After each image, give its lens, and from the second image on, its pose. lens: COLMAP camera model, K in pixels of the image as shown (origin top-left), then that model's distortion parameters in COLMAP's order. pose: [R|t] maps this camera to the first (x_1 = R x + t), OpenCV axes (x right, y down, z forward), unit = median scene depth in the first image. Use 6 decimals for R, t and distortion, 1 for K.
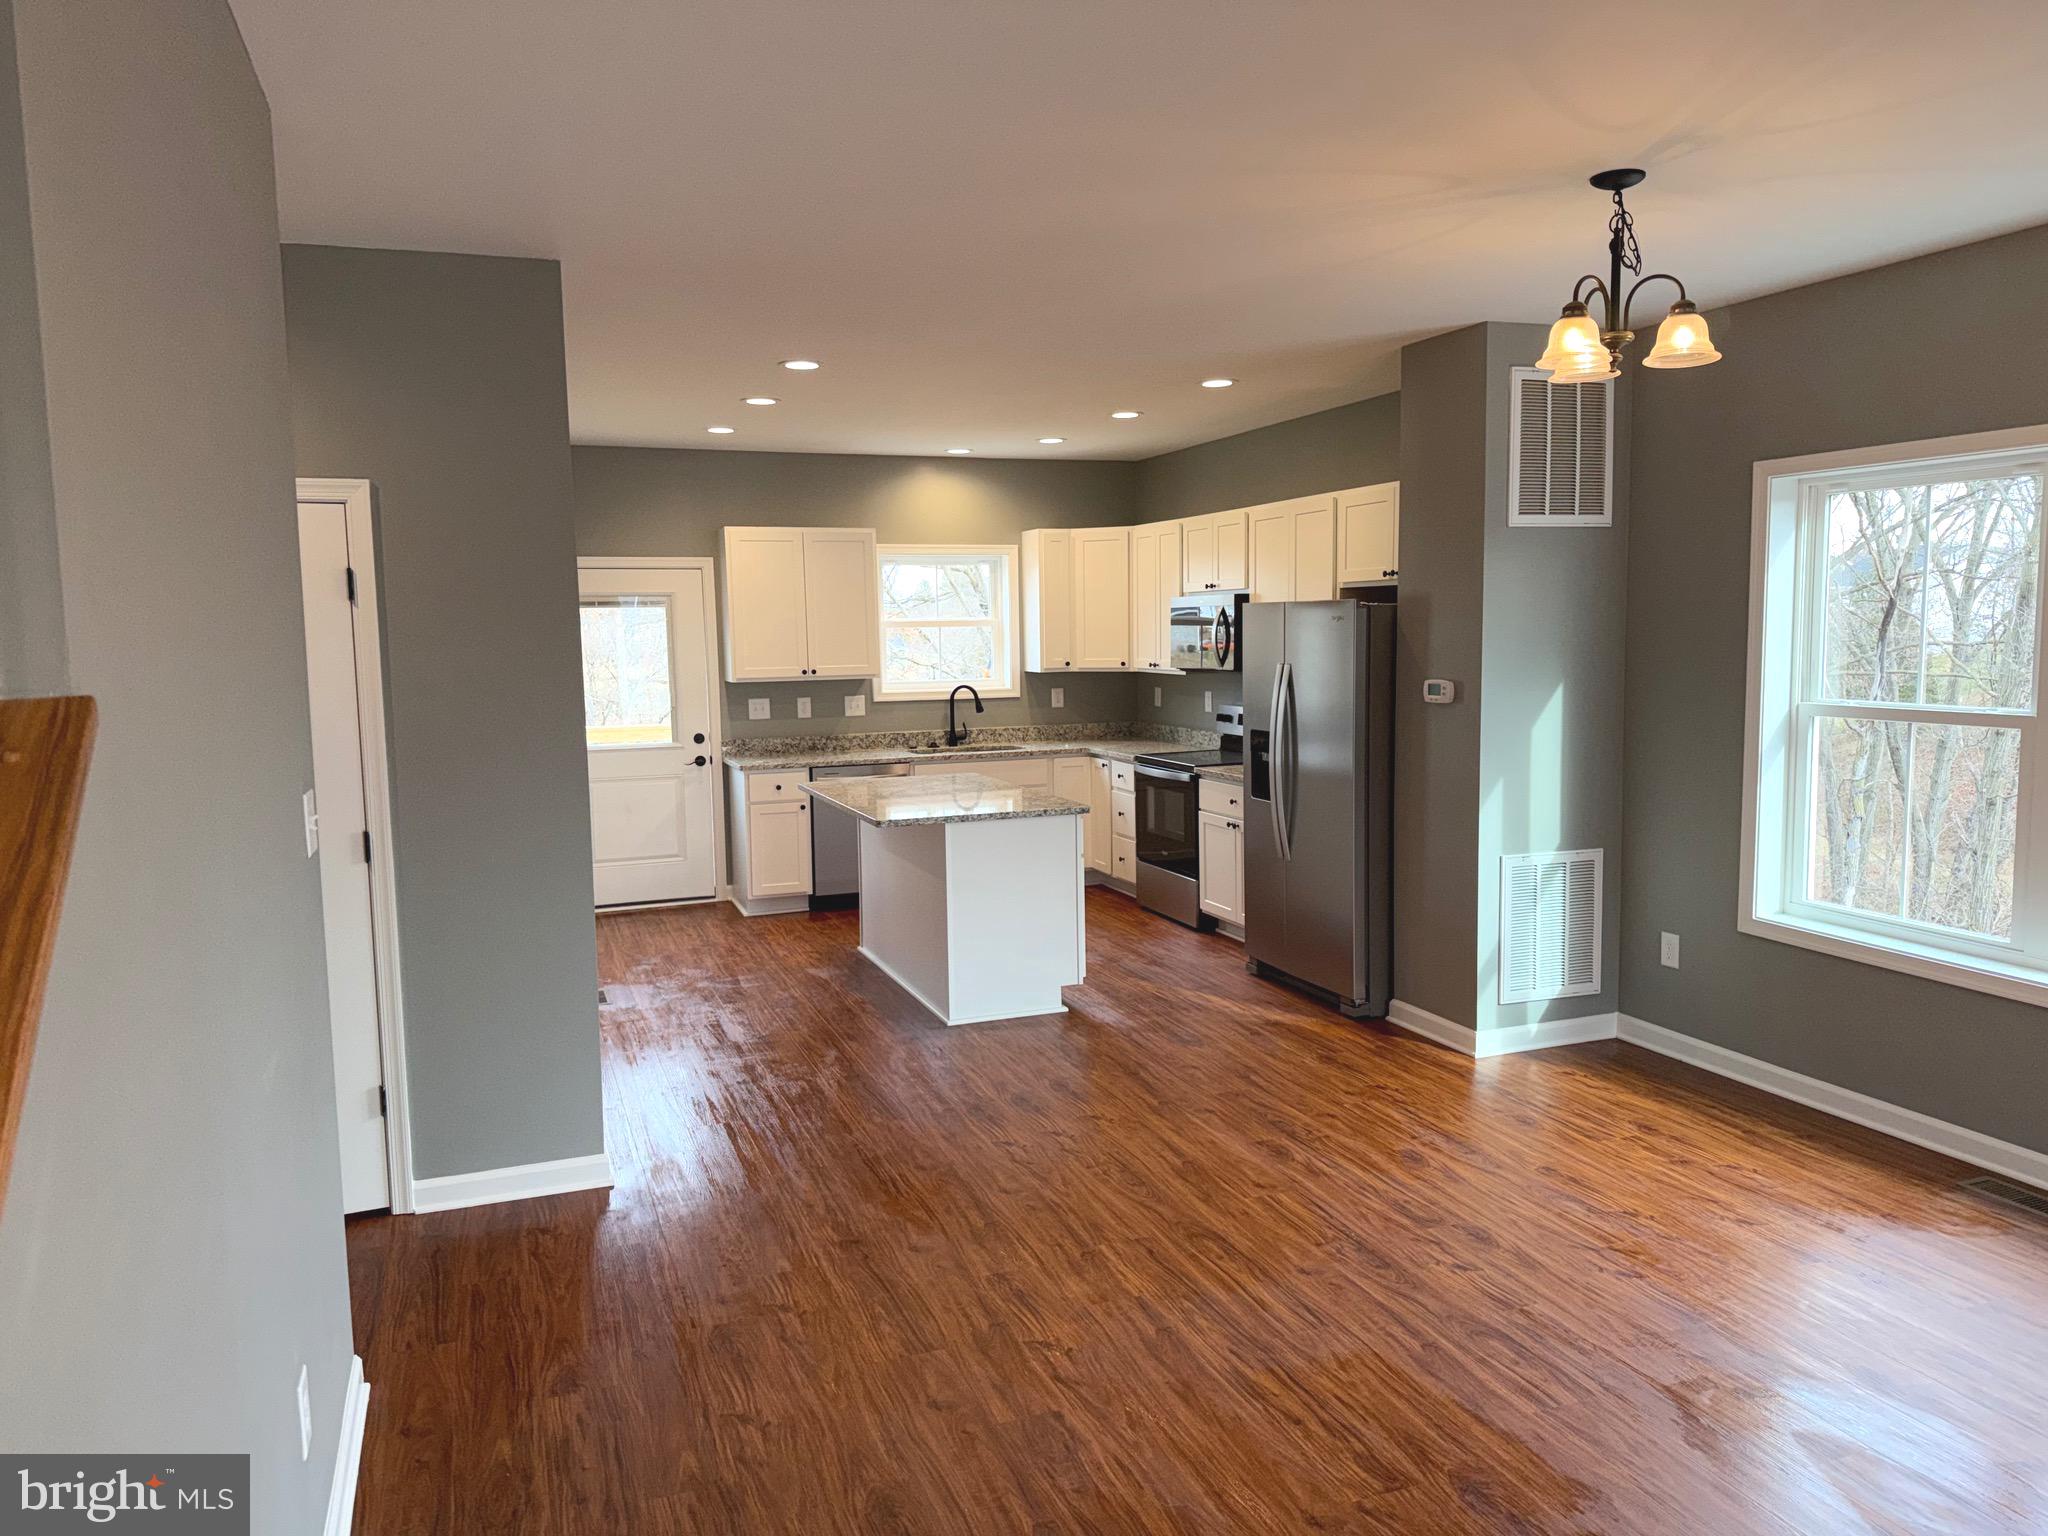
lens RADIAL K [[1417.6, 0, 1005.2], [0, 1417.6, 778.0], [0, 0, 1]] dist [0.085903, -0.194086]
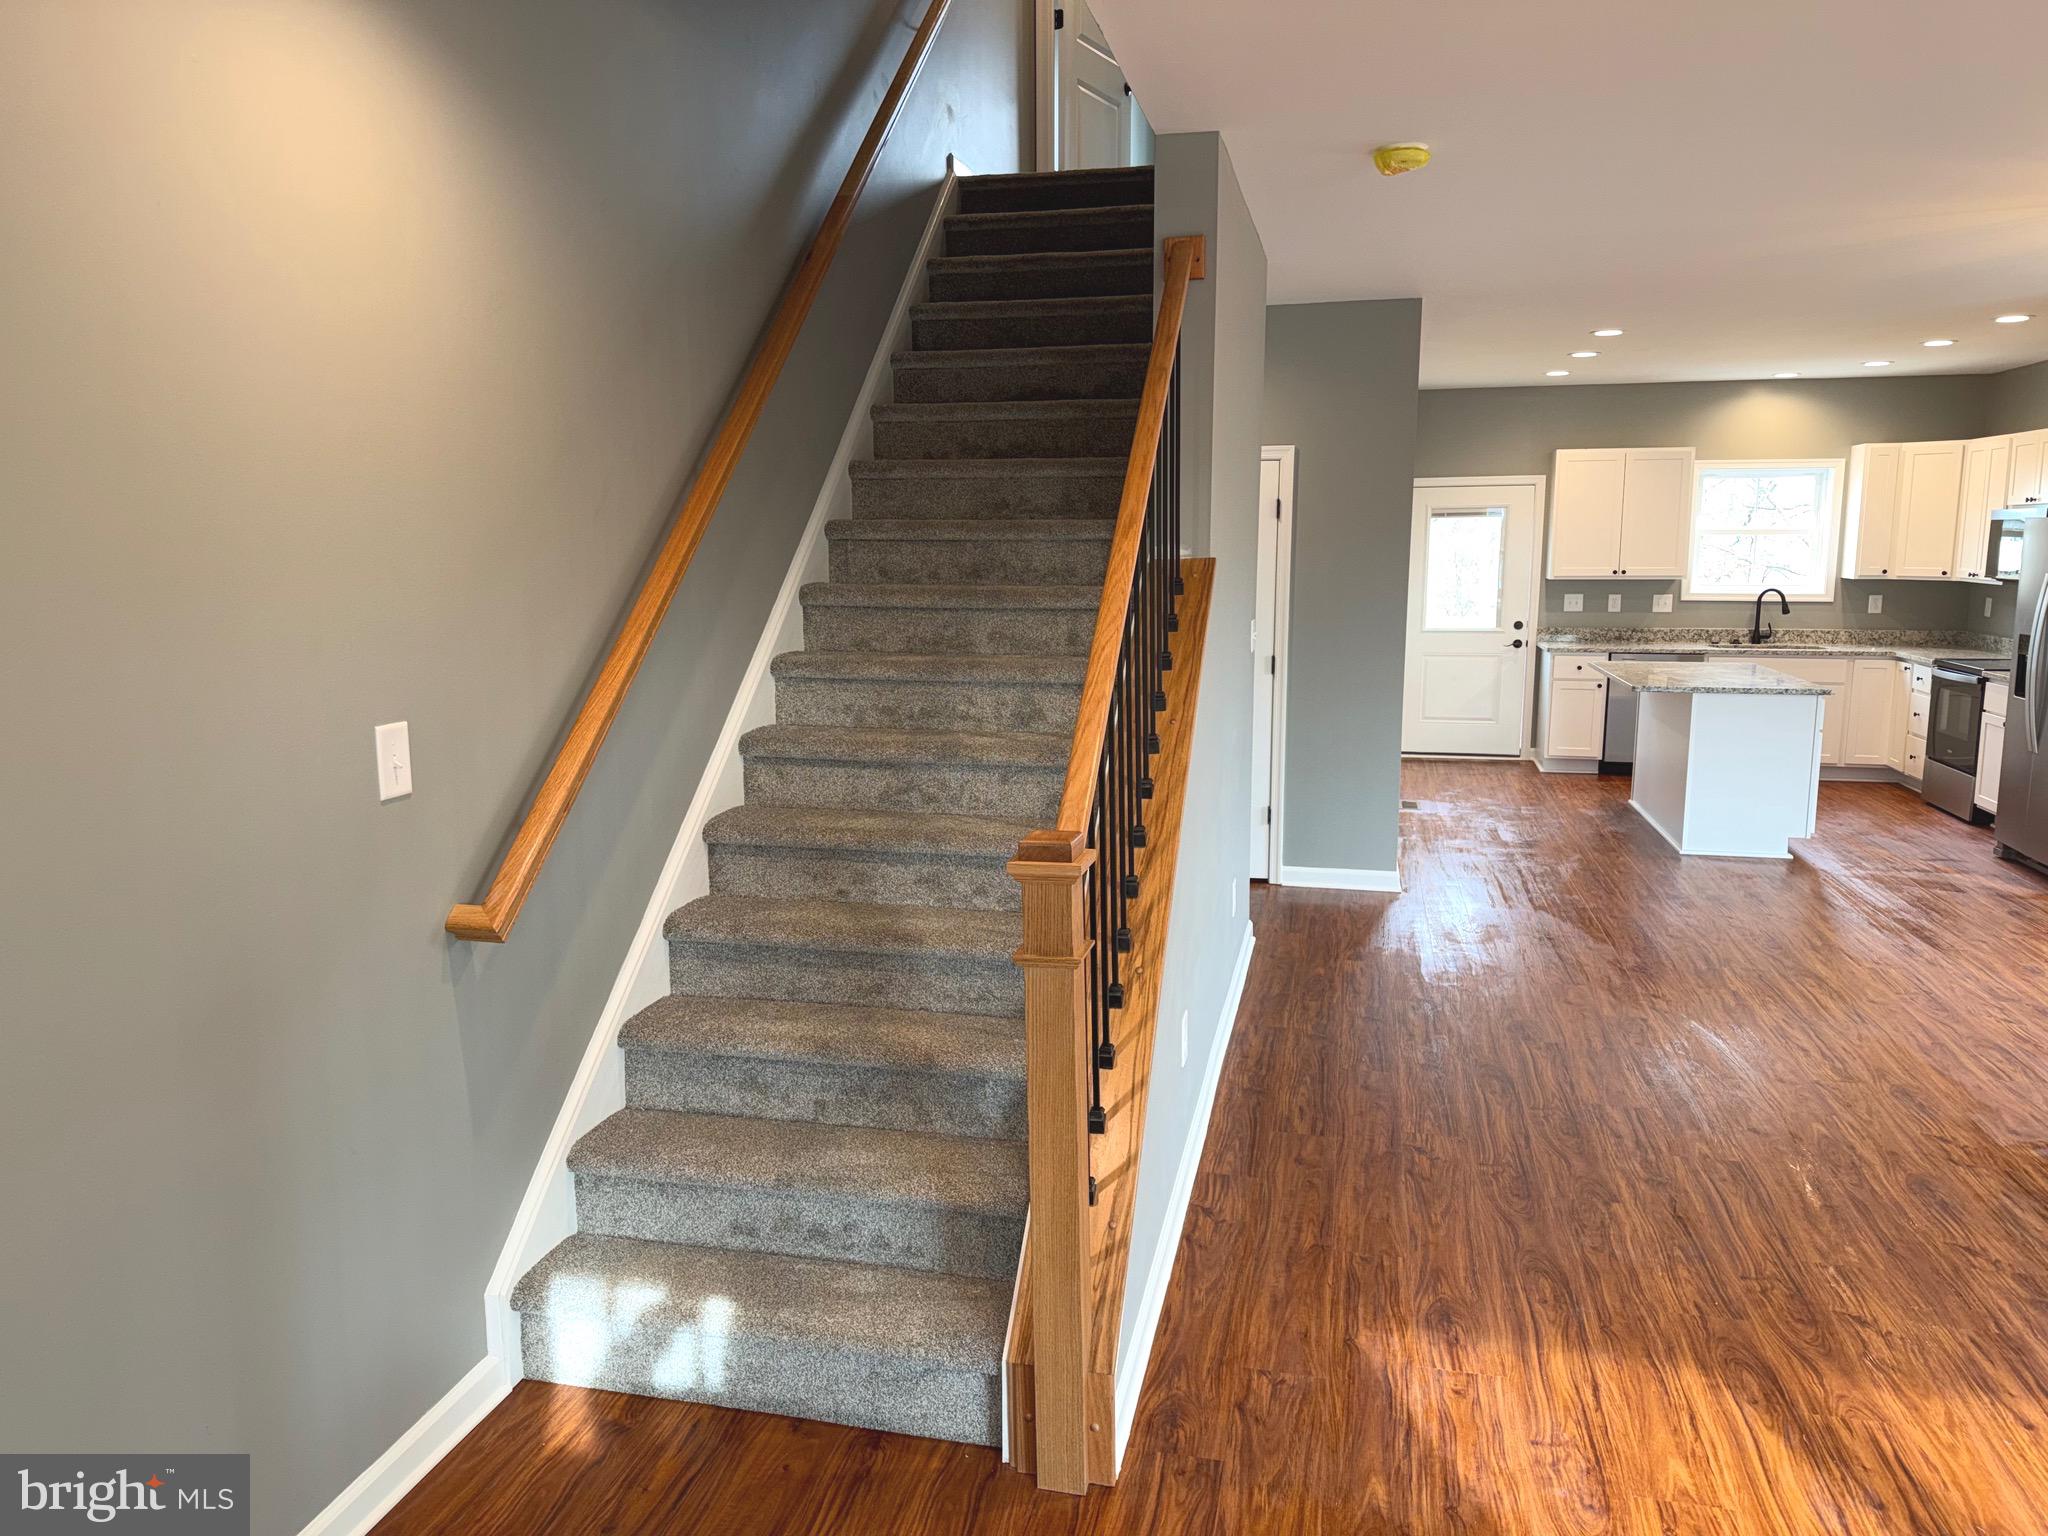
lens RADIAL K [[1442.1, 0, 1024.0], [0, 1442.1, 768.0], [0, 0, 1]] dist [0.052175, -0.066624]
pose [[0.838210, 0.101940, -0.535735, 0.113795], [-0.071209, 0.994422, 0.077806, 0.028988], [0.540678, -0.027069, 0.840794, -0.292105]]
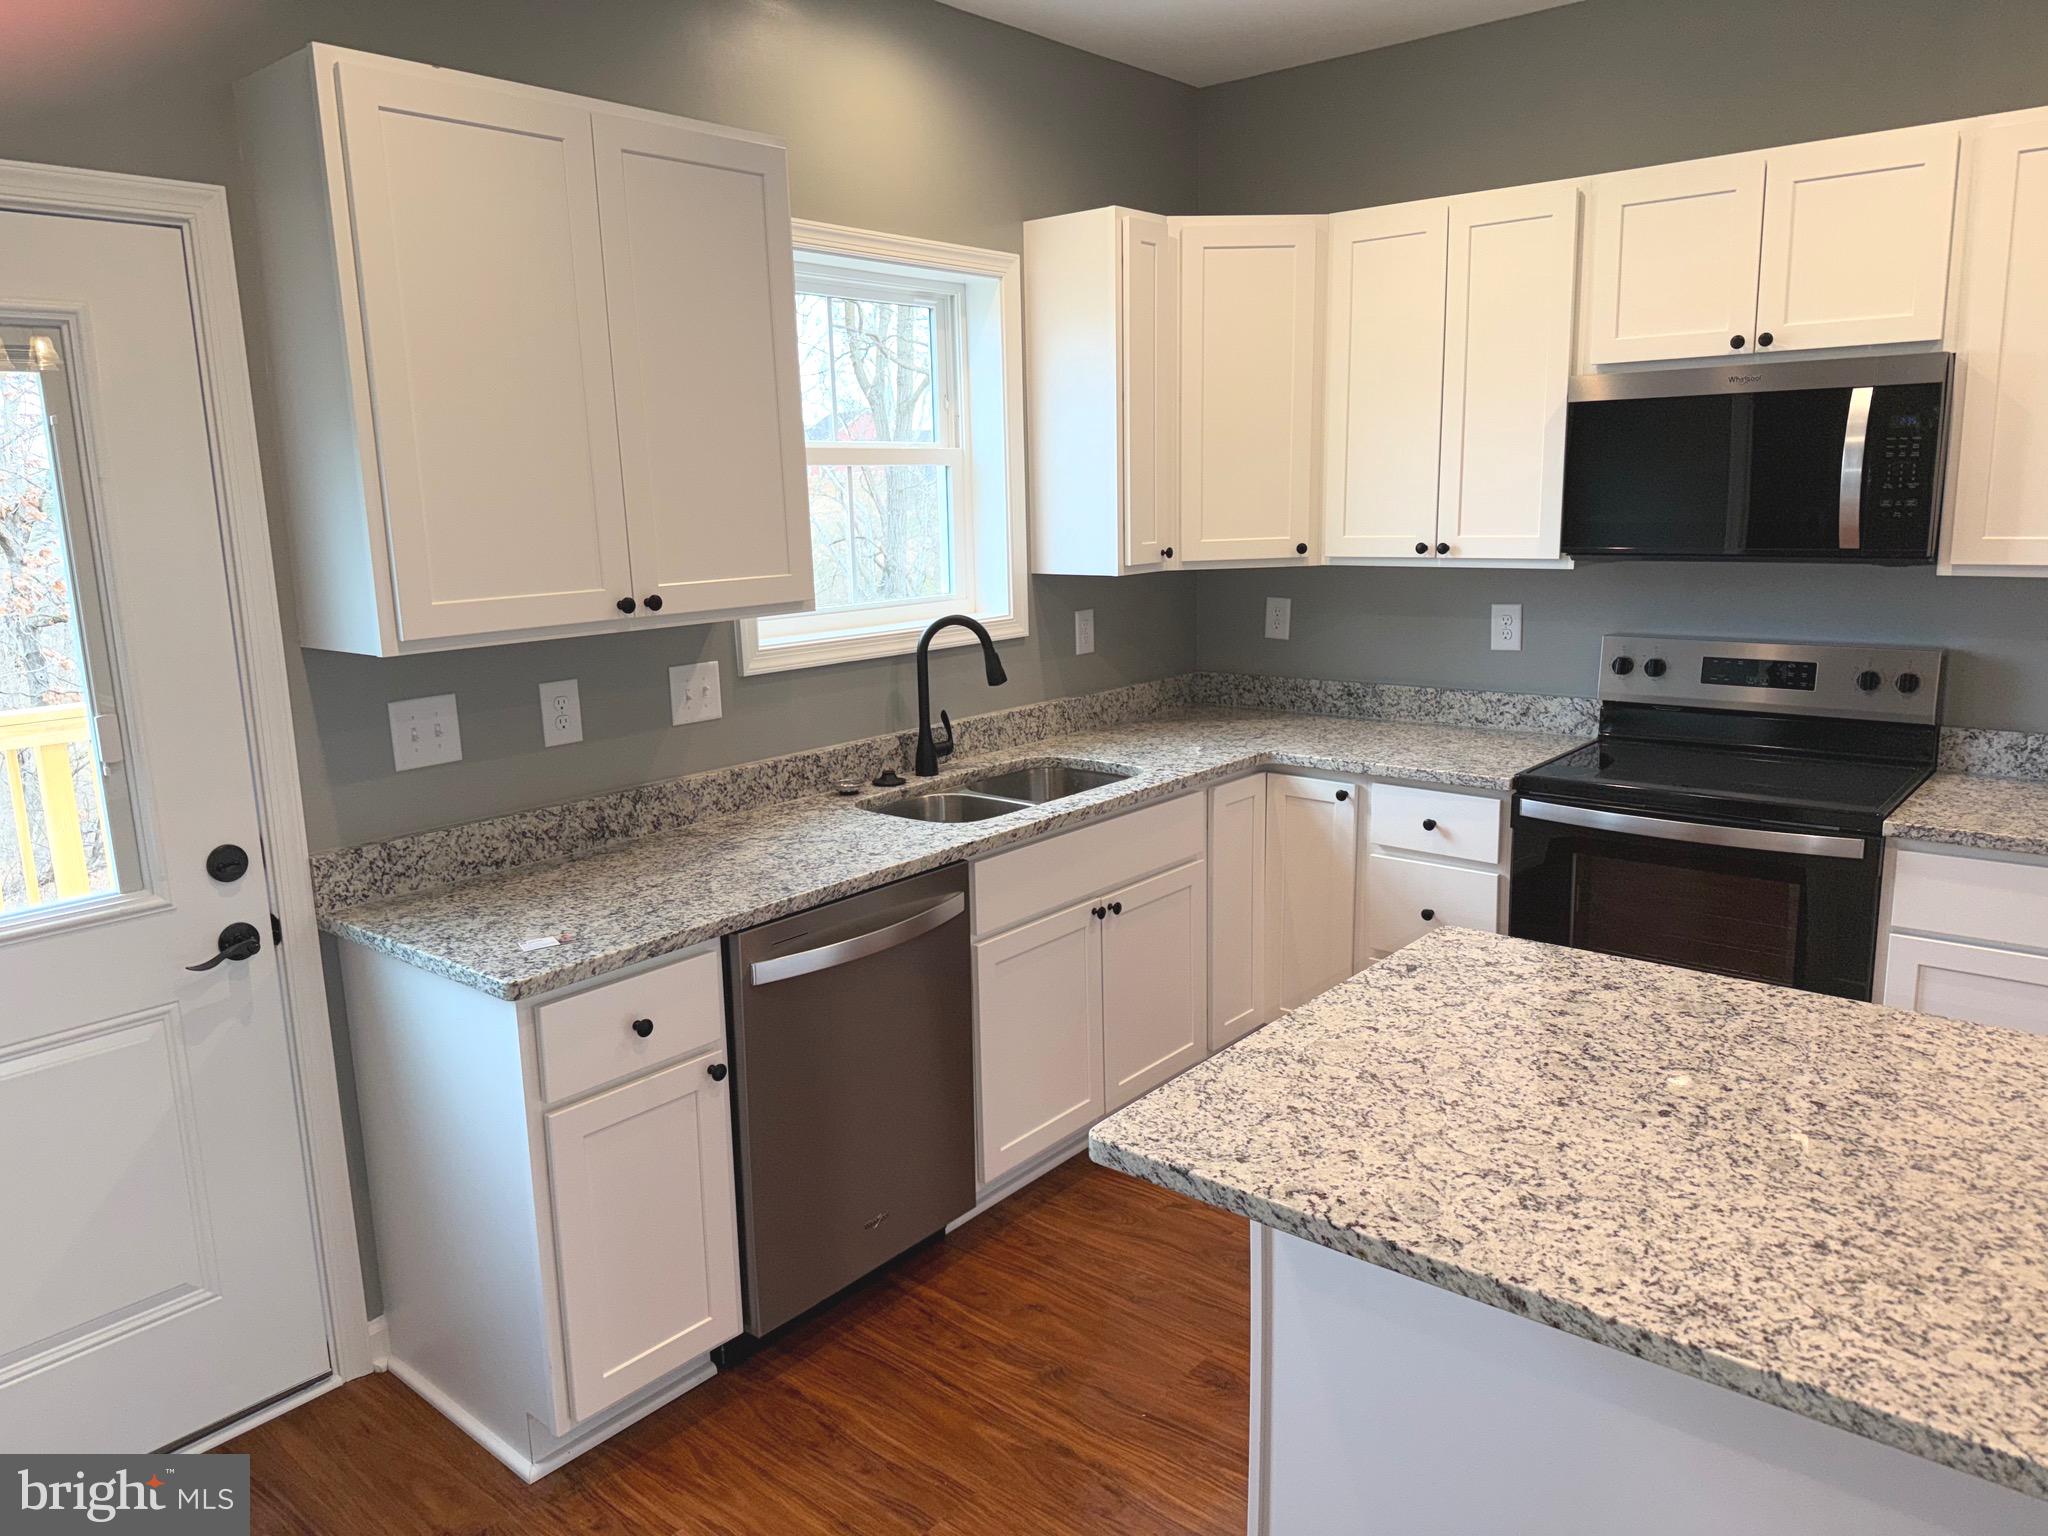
lens RADIAL K [[1442.1, 0, 1024.0], [0, 1442.1, 768.0], [0, 0, 1]] dist [0.052175, -0.066624]
pose [[0.870694, -0.100370, 0.481475, -0.225788], [0.064188, 0.993772, 0.091088, -0.065048], [-0.487619, -0.048405, 0.871714, 0.716075]]
